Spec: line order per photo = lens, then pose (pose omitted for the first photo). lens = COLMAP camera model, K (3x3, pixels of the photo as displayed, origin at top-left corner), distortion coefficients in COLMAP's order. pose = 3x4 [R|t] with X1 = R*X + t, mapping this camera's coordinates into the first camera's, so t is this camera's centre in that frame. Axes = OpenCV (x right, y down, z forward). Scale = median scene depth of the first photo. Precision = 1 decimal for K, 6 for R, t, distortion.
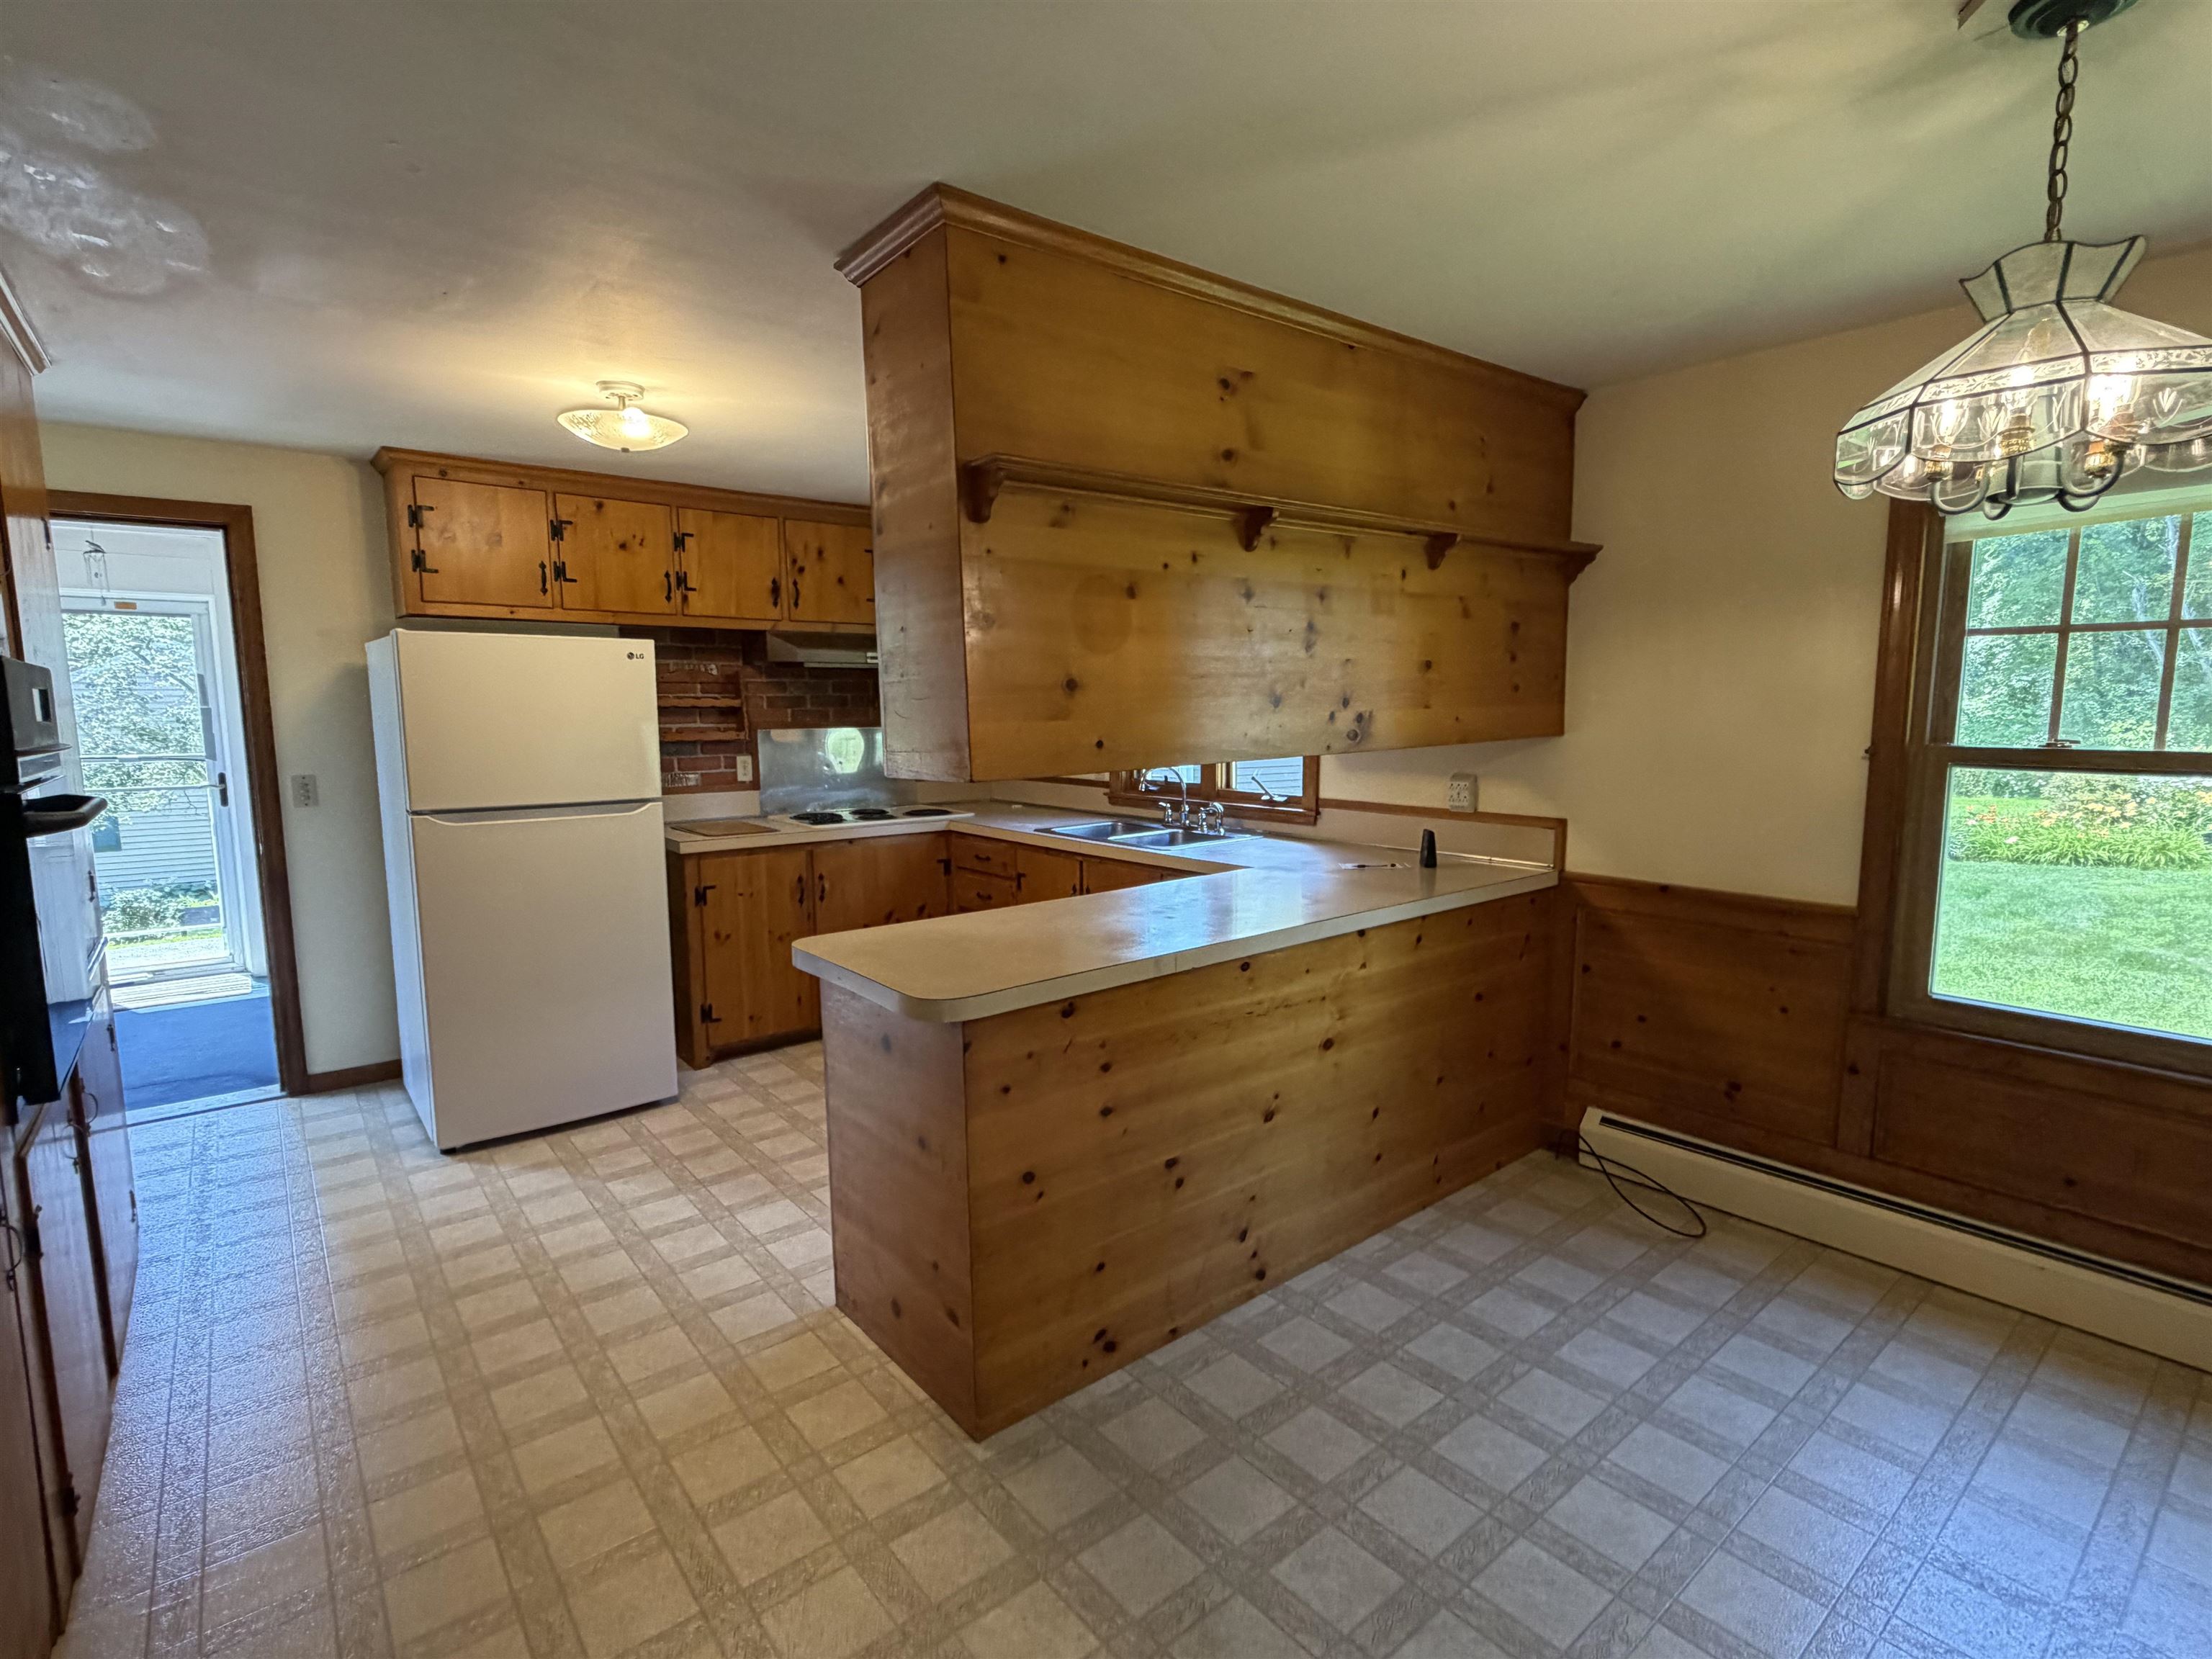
lens RADIAL K [[1067.0, 0, 1108.9], [0, 1067.0, 835.8], [0, 0, 1]] dist [0.001888, -0.000787]
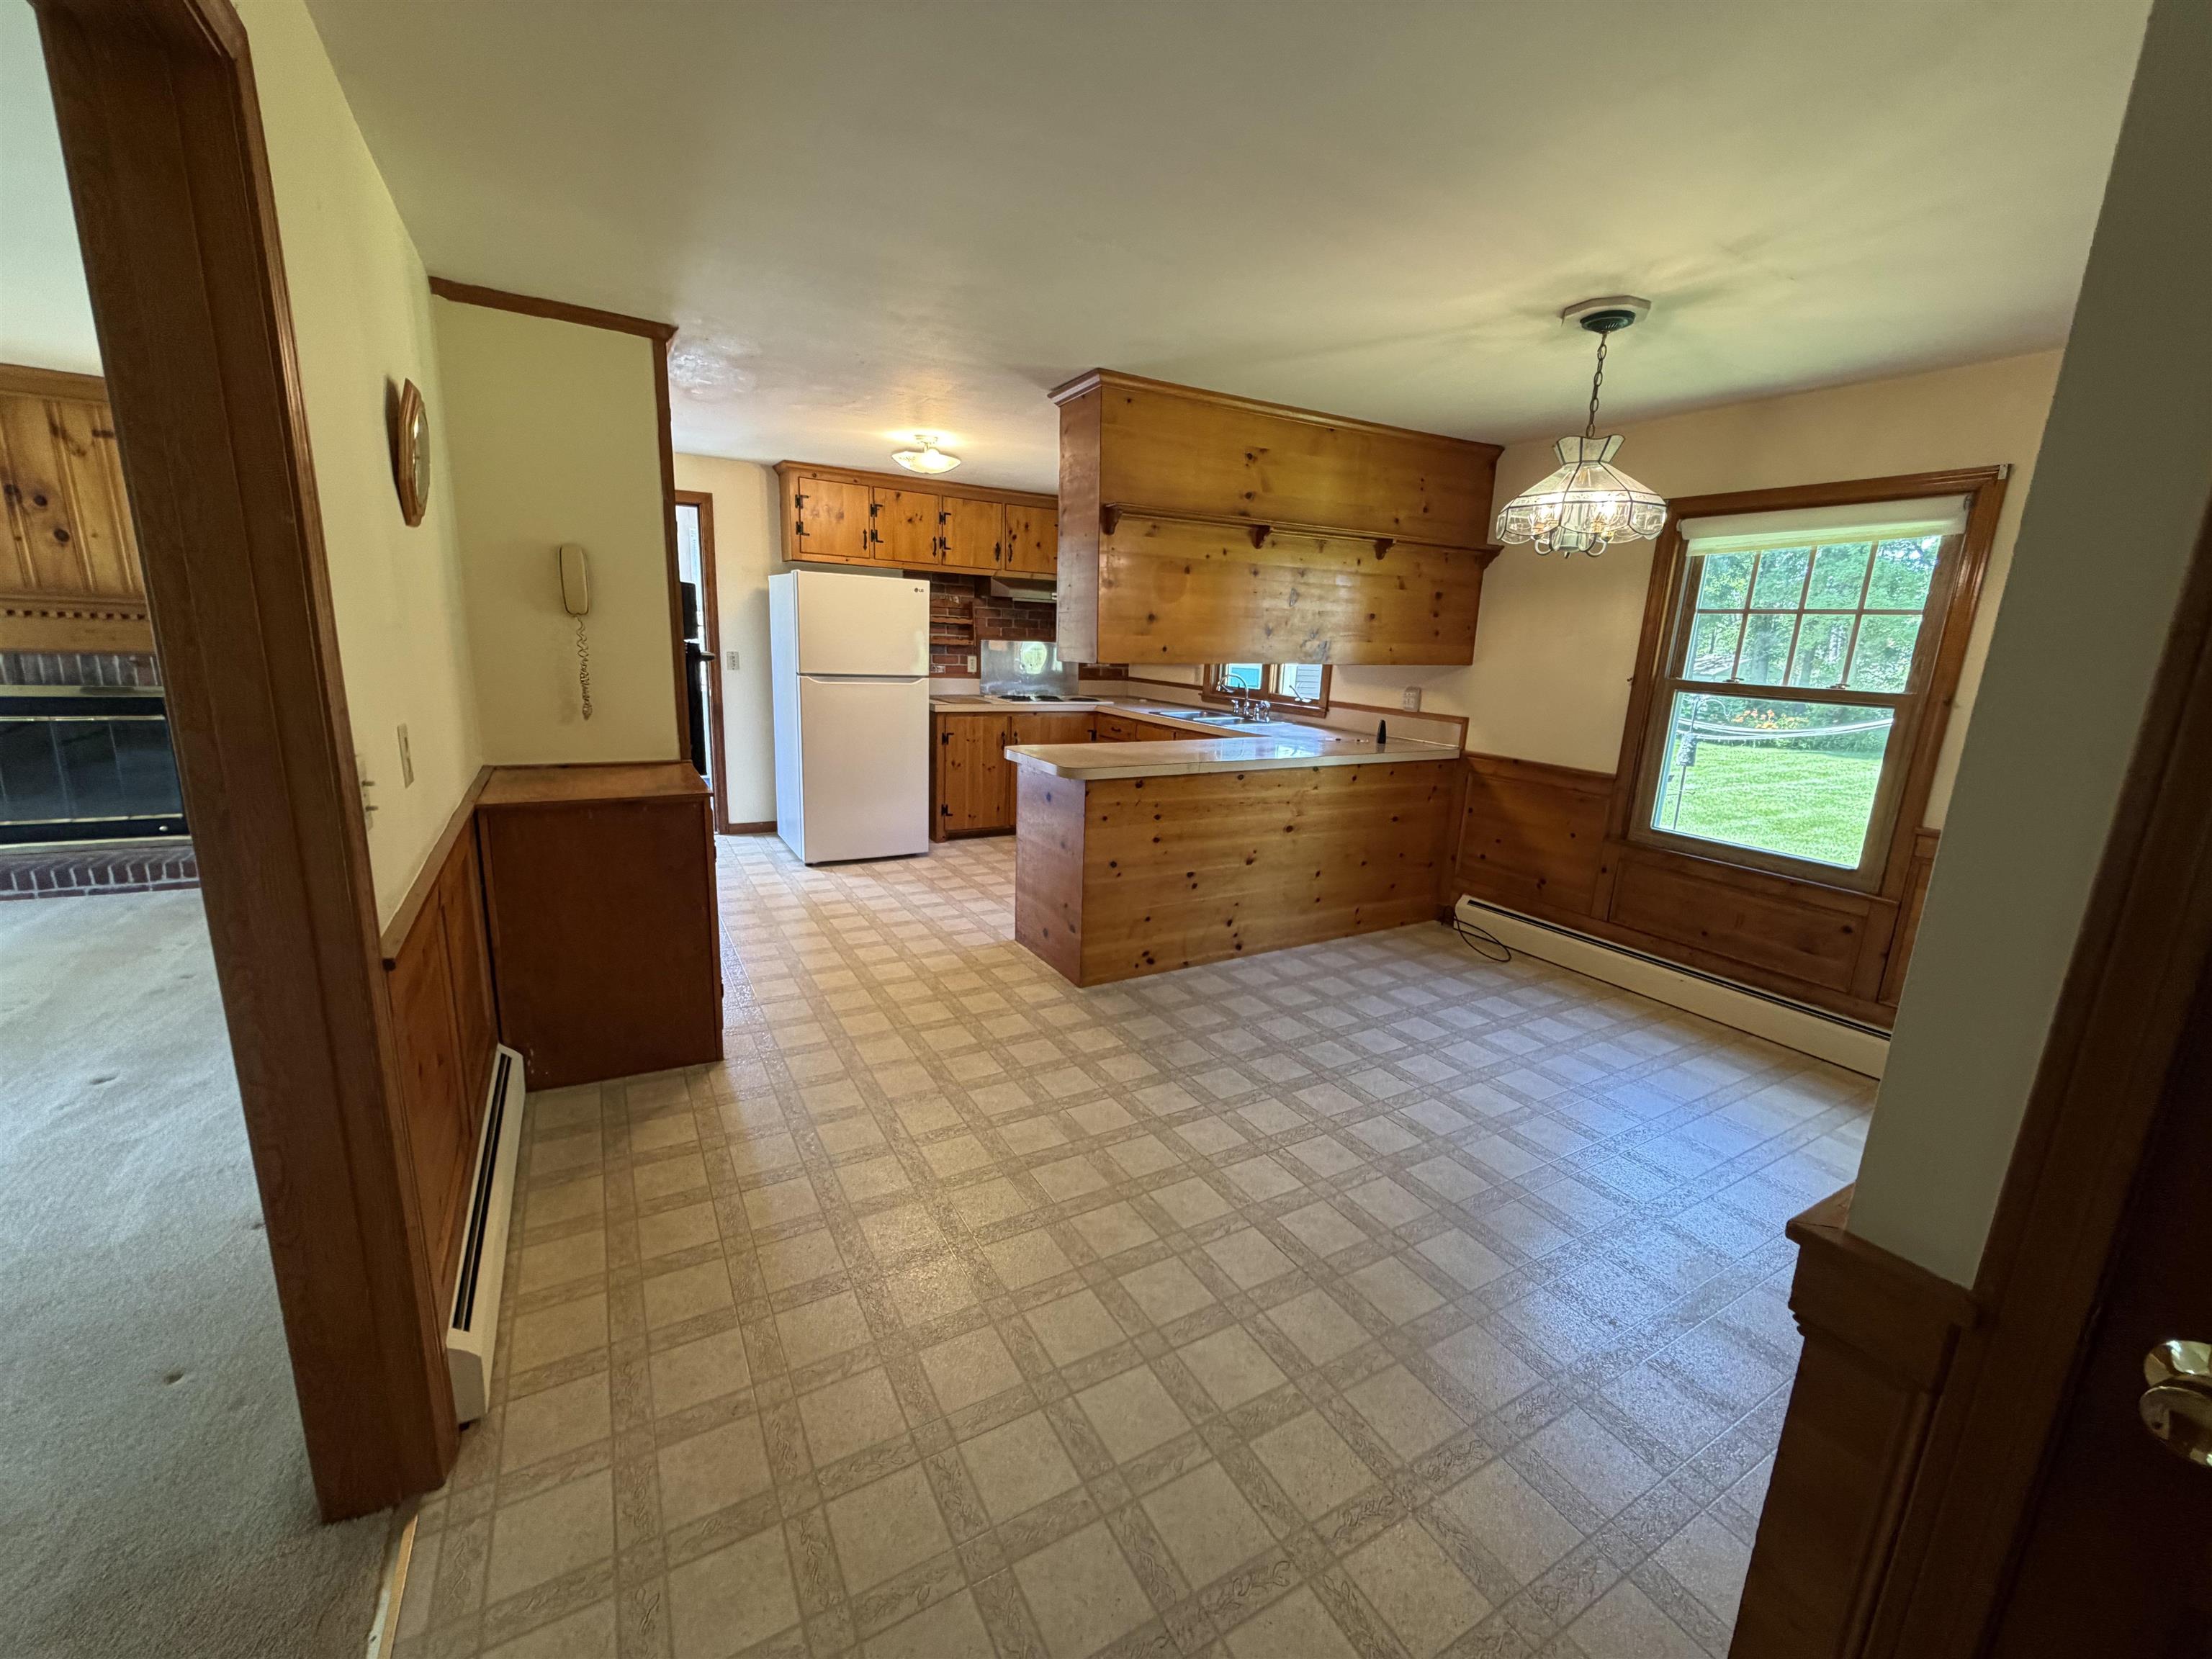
lens RADIAL K [[879.9, 0, 1102.8], [0, 879.9, 830.7], [0, 0, 1]] dist [-0.000463, 0.000526]
pose [[0.985604, 0.081920, -0.147900, 0.100145], [-0.067758, 0.992839, 0.098382, 0.064531], [0.154901, -0.086944, 0.984097, -0.437296]]
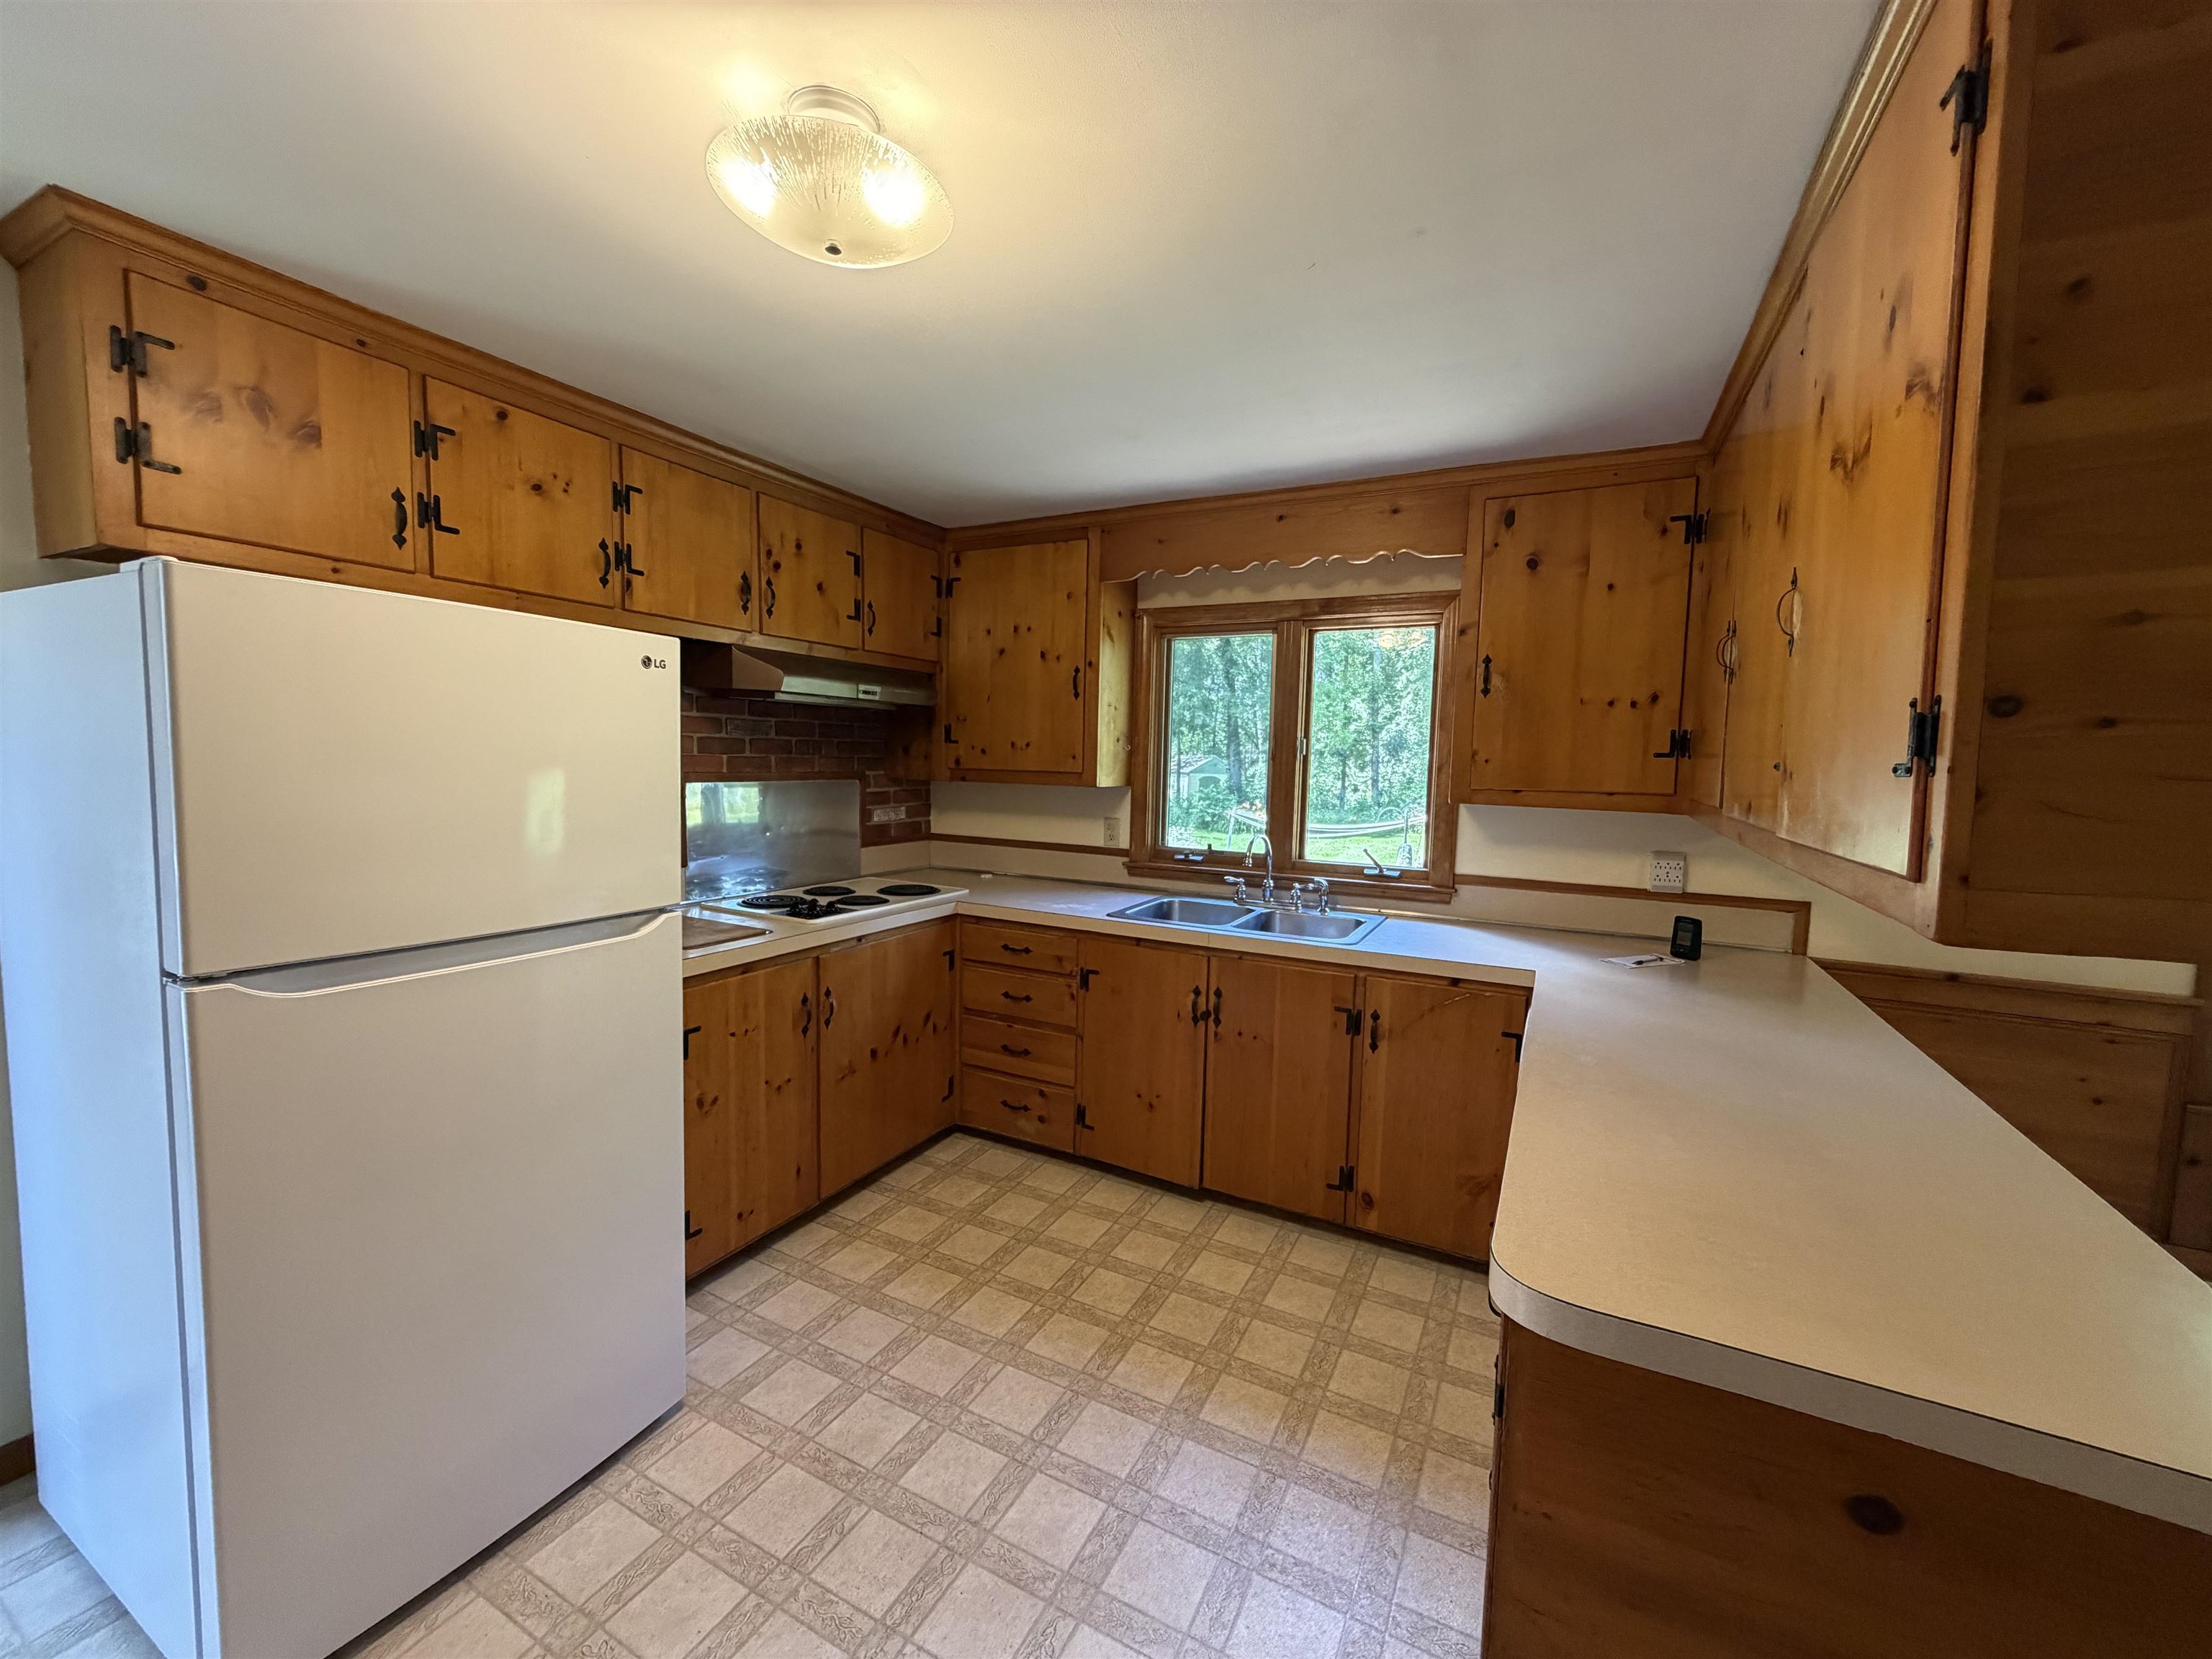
lens RADIAL K [[879.9, 0, 1103.4], [0, 879.9, 830.7], [0, 0, 1]] dist [-0.000463, 0.000526]
pose [[0.920531, -0.003705, 0.390652, -0.481541], [0.018010, 0.999294, -0.032961, -0.068679], [-0.390254, 0.037377, 0.919948, 0.559401]]
